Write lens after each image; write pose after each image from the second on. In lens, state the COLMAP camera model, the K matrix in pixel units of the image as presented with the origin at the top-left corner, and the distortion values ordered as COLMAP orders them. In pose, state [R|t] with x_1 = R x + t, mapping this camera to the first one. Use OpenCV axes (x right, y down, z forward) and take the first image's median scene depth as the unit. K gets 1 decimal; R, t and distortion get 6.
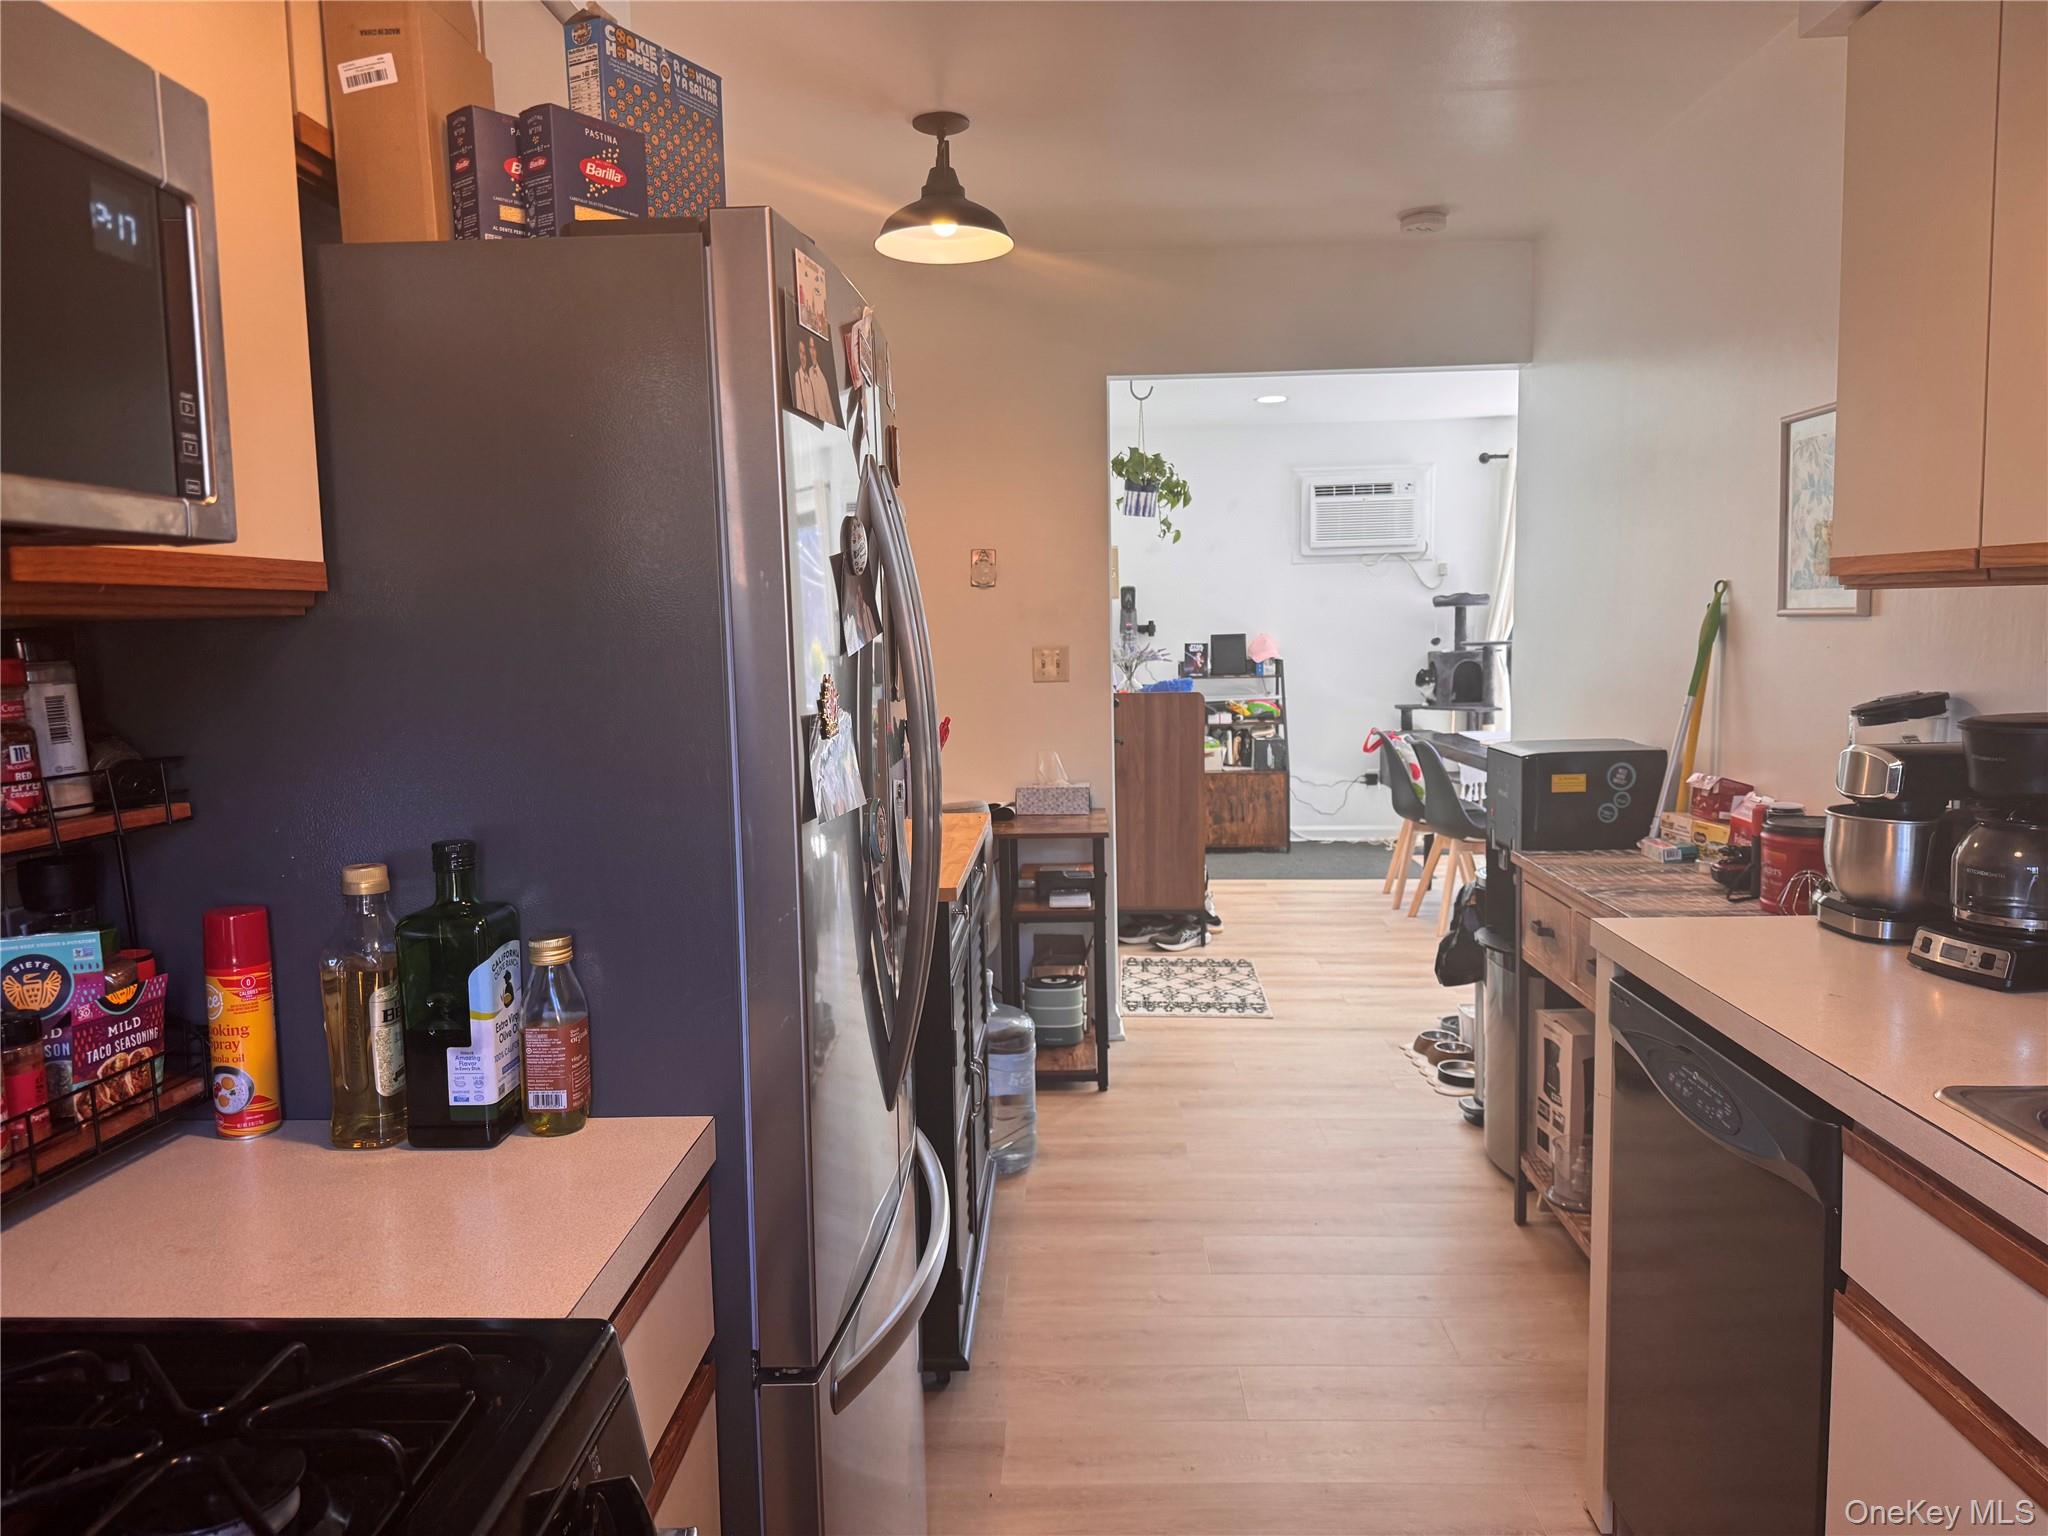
lens RADIAL K [[1469.3, 0, 1054.6], [0, 1469.3, 765.2], [0, 0, 1]] dist [0.081644, -0.098475]
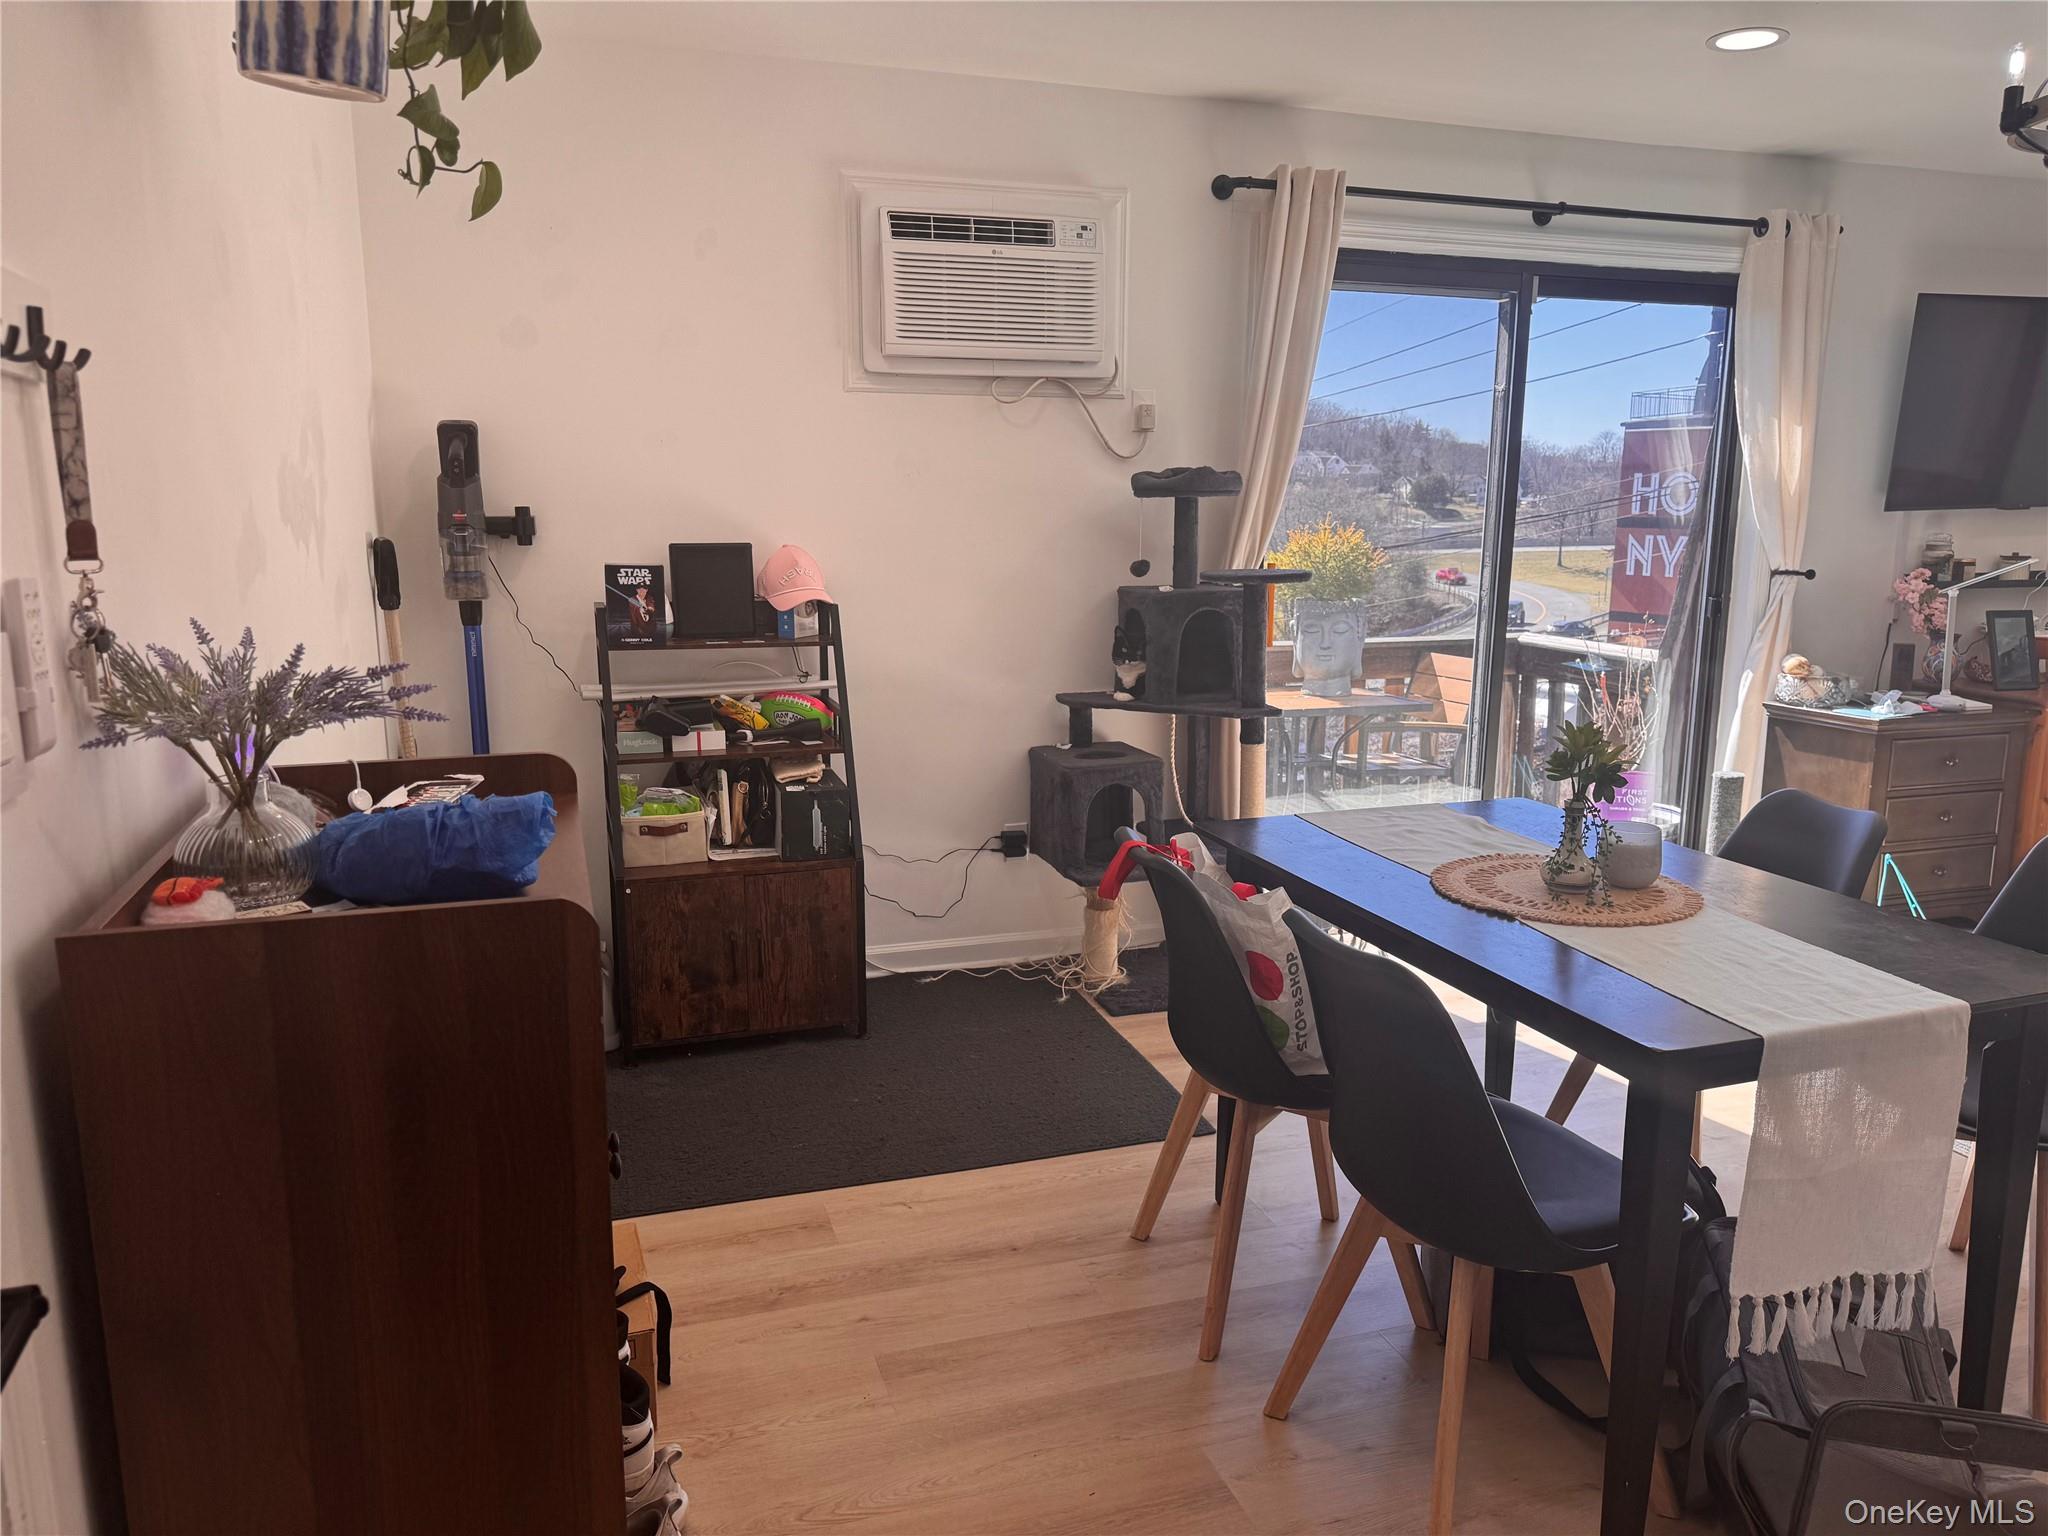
lens RADIAL K [[1427.9, 0, 1039.1], [0, 1427.9, 792.3], [0, 0, 1]] dist [0.150962, -0.089154]
pose [[0.943168, -0.044604, 0.329310, 0.065635], [0.010552, 0.994471, 0.104478, -0.059935], [-0.332149, -0.095065, 0.938424, 0.558848]]
